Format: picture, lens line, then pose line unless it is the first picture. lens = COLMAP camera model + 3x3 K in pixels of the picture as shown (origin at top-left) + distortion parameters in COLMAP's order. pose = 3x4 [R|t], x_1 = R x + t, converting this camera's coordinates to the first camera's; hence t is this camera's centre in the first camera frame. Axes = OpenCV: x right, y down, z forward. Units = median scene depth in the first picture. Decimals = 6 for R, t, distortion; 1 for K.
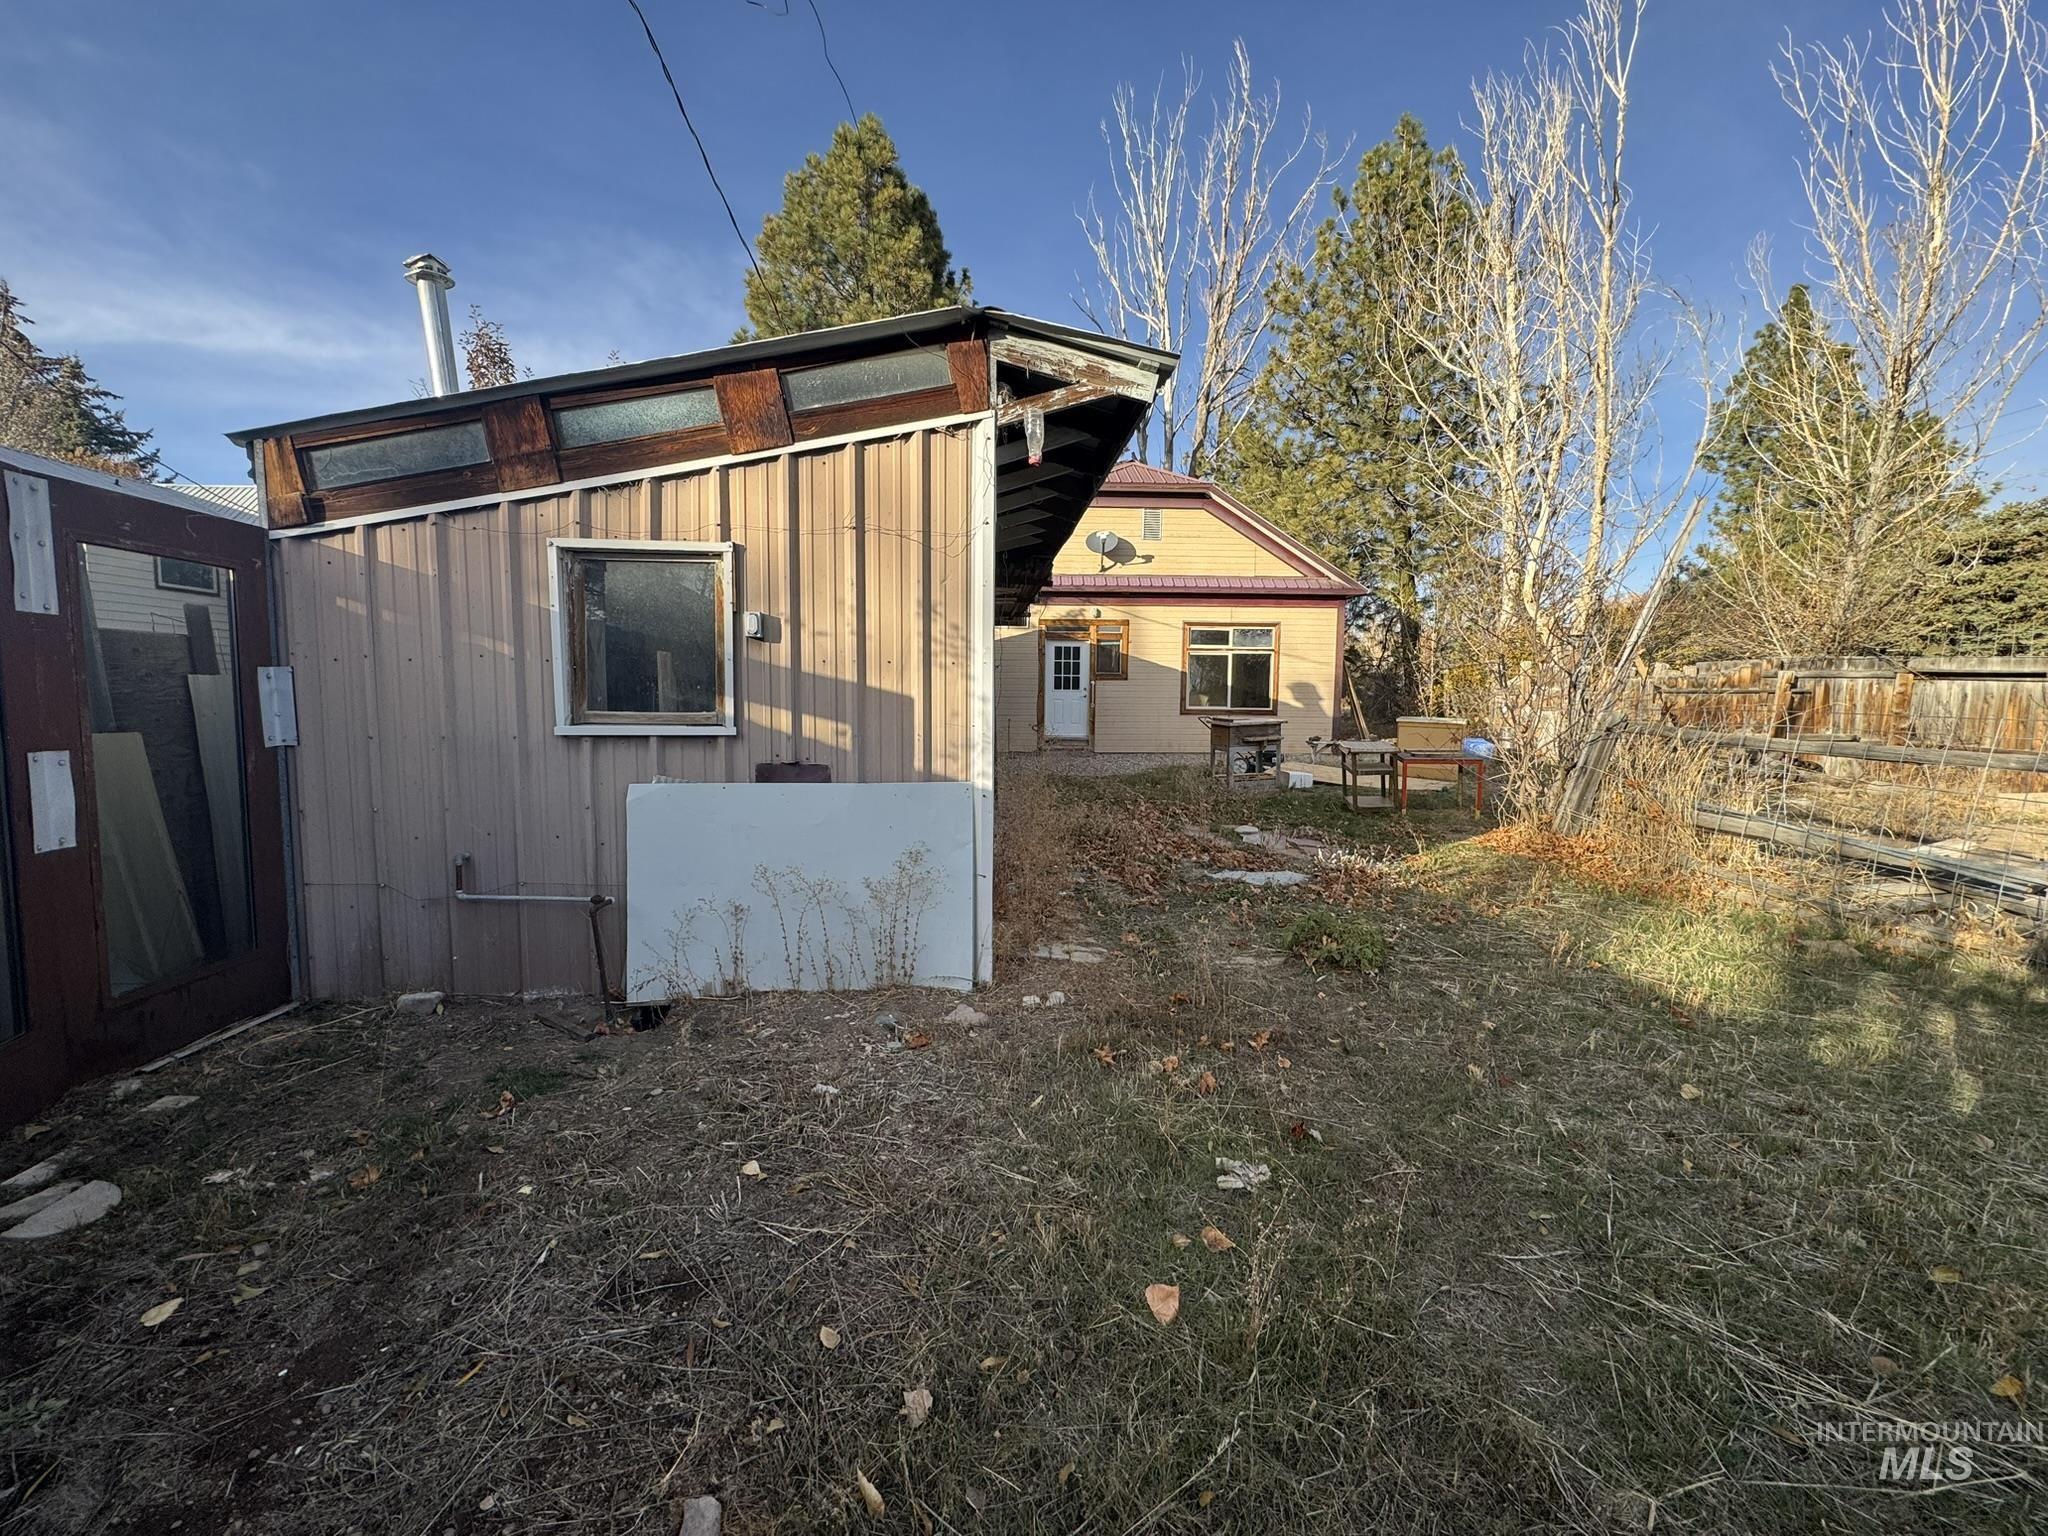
lens RADIAL K [[812.6, 0, 1025.3], [0, 812.6, 761.4], [0, 0, 1]] dist [-0.003454, 0.000501]
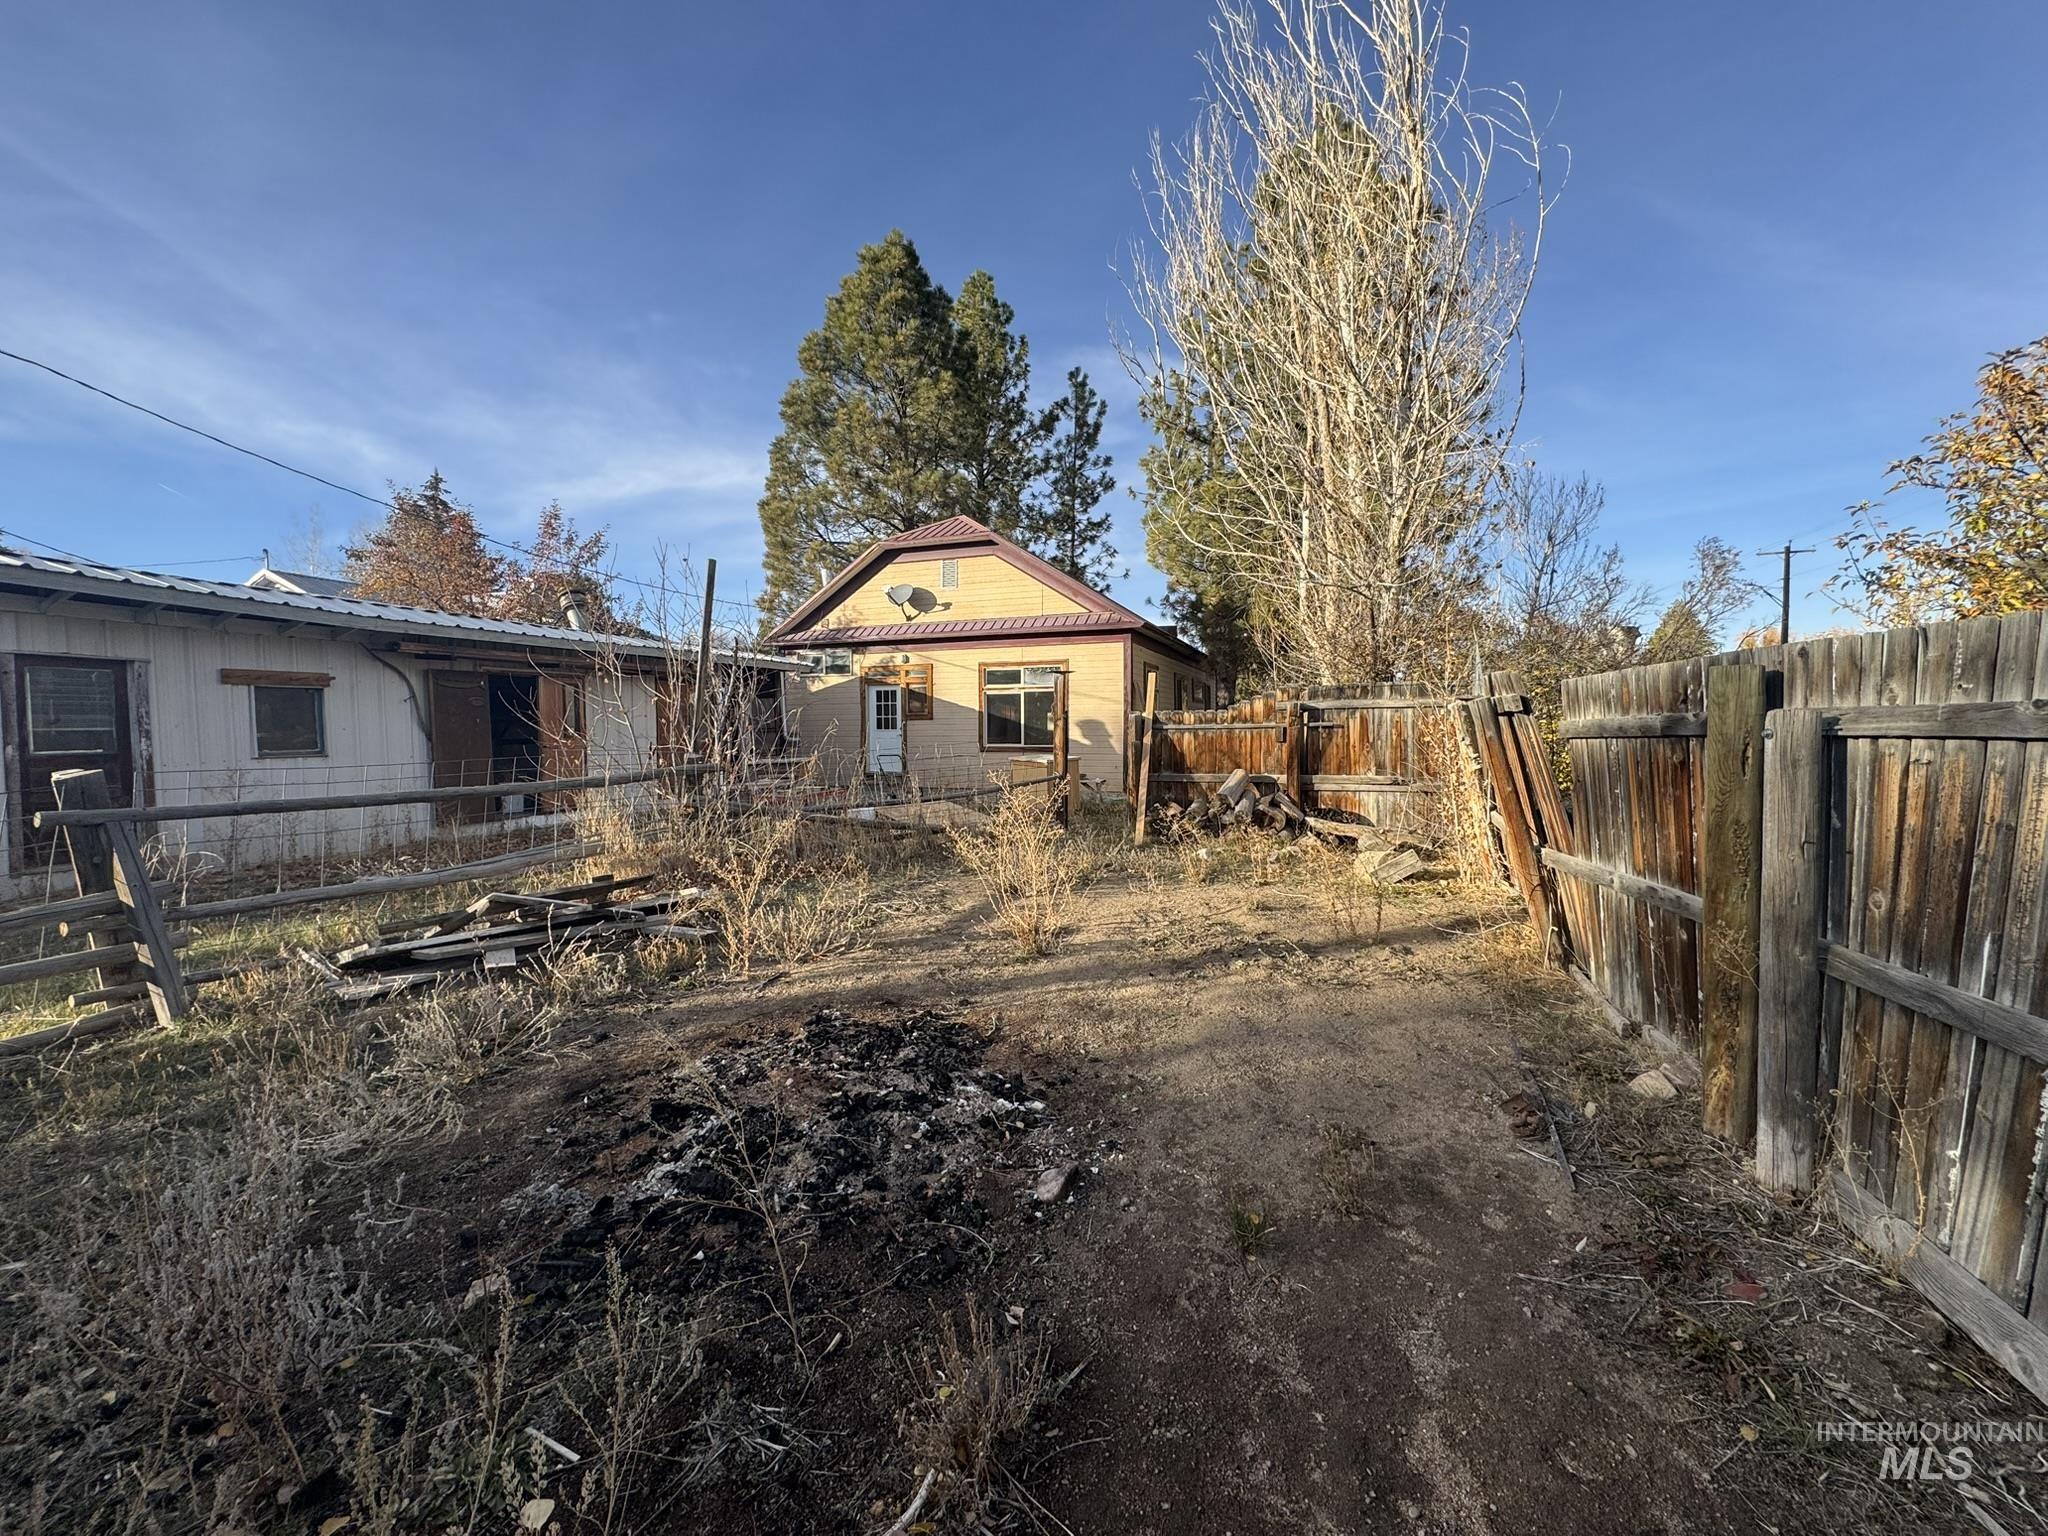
lens RADIAL K [[812.6, 0, 1024.7], [0, 812.6, 762.7], [0, 0, 1]] dist [-0.003454, 0.000501]
pose [[0.891308, 0.009208, -0.453304, 1.198346], [-0.027431, 0.999057, -0.033641, -0.018211], [0.452567, 0.042419, 0.890721, 0.173727]]
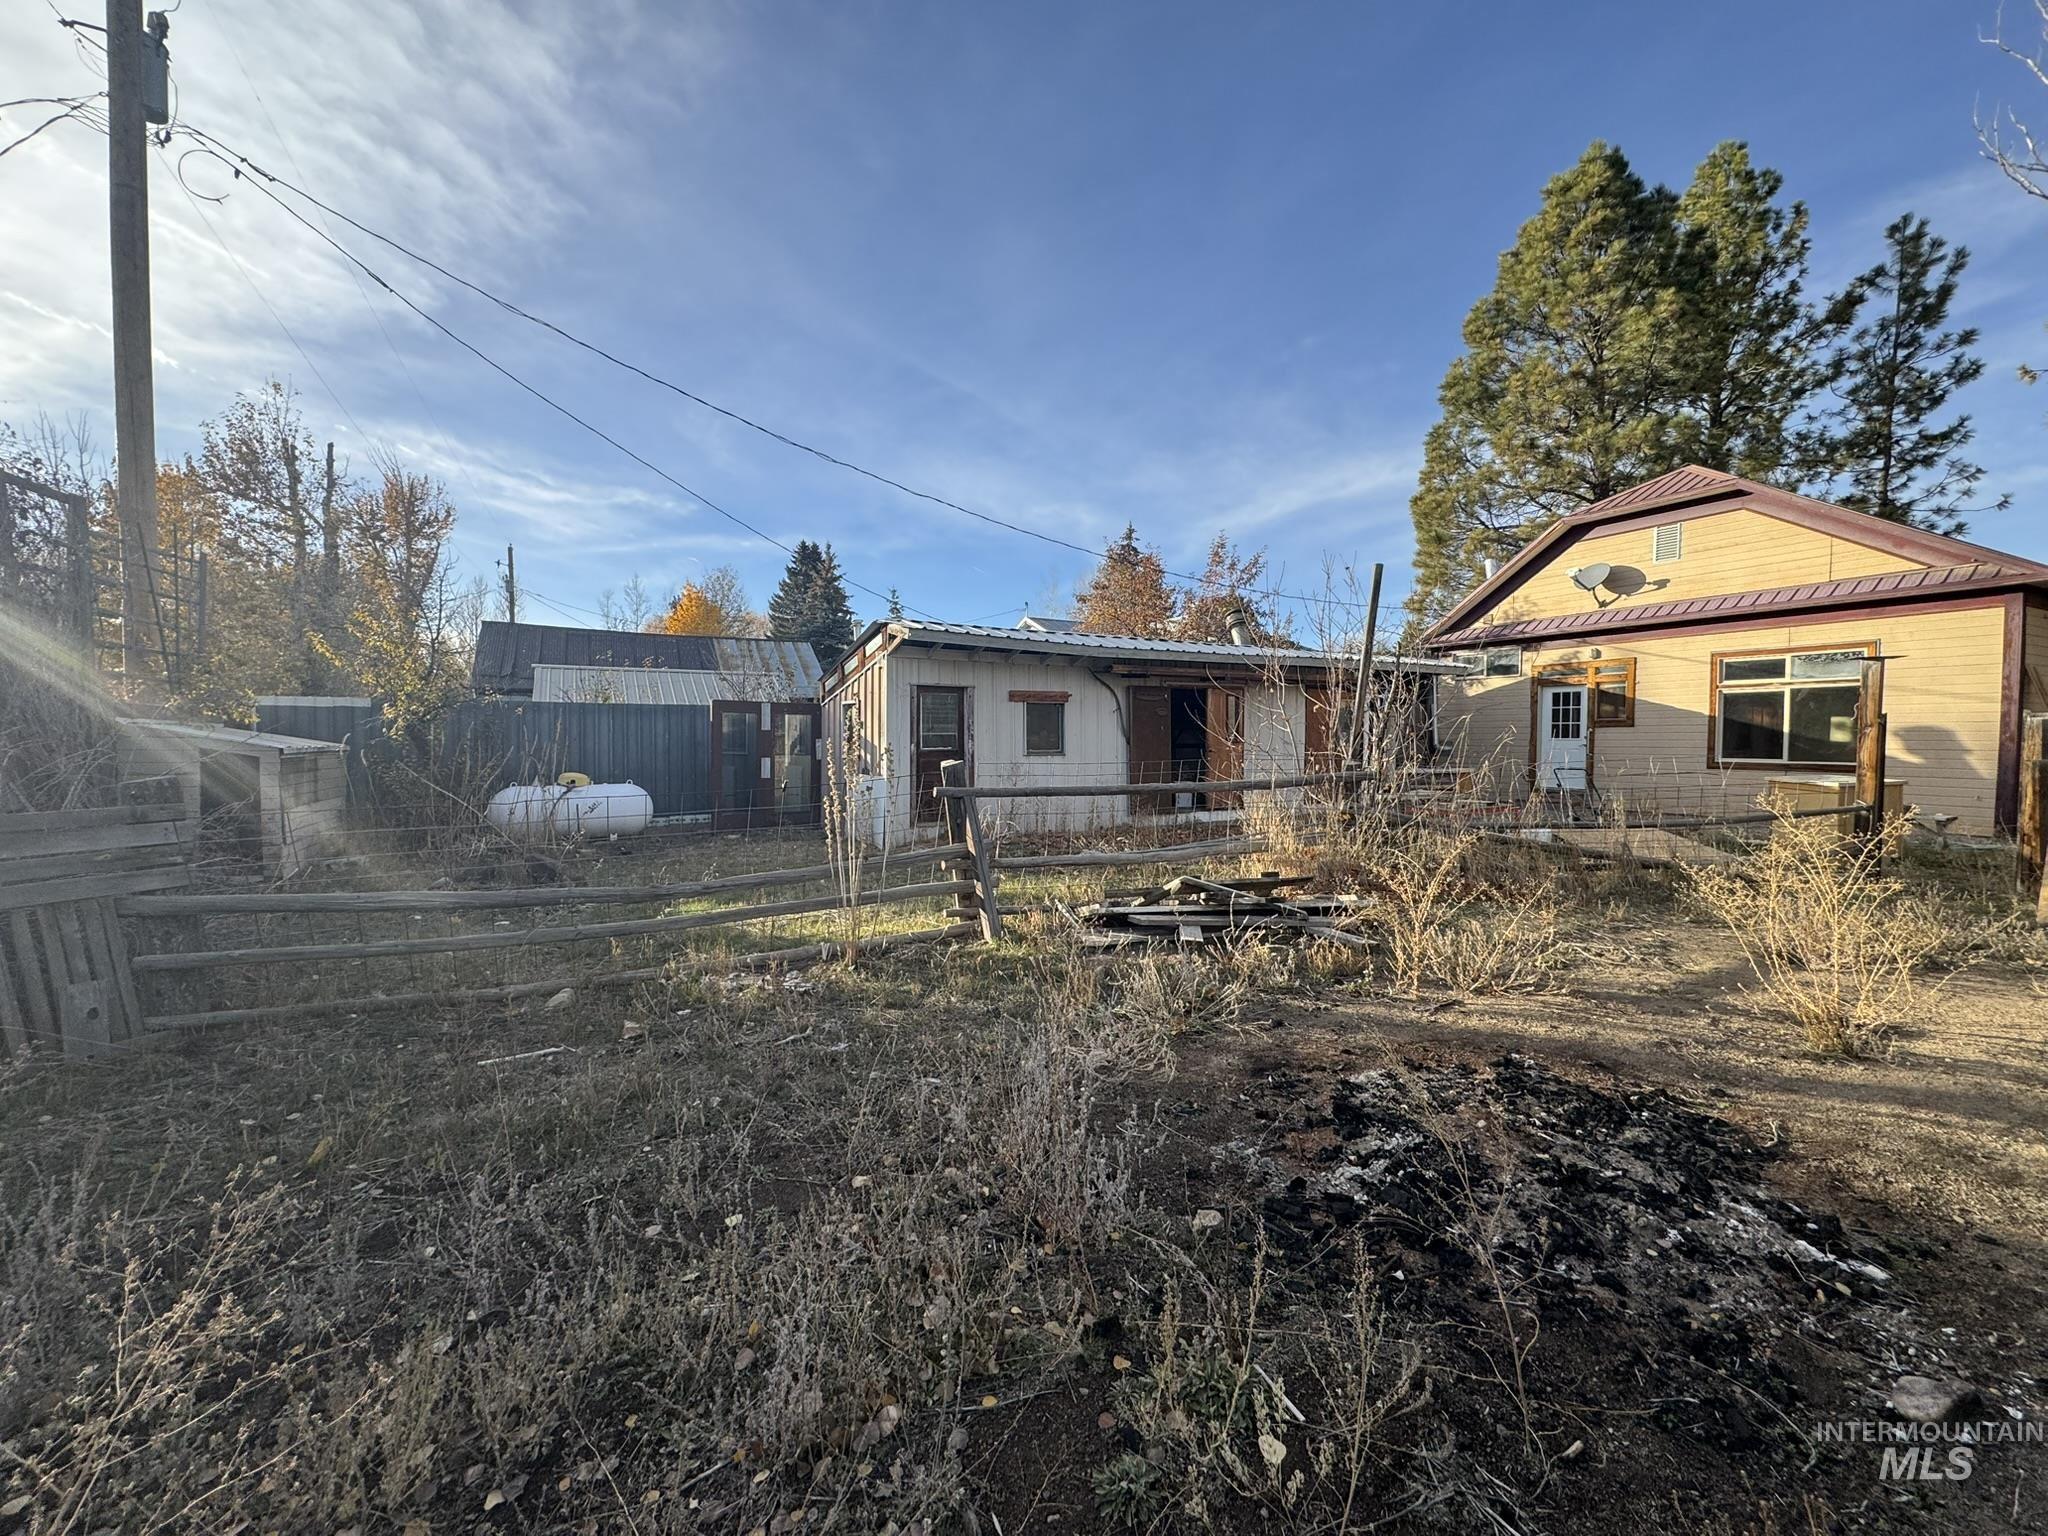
lens RADIAL K [[812.6, 0, 1022.9], [0, 812.6, 764.0], [0, 0, 1]] dist [-0.003454, 0.000501]
pose [[0.348015, 0.026623, -0.937111, 1.182566], [-0.077514, 0.996991, -0.000462, -0.016386], [0.934279, 0.072800, 0.349032, 0.155986]]
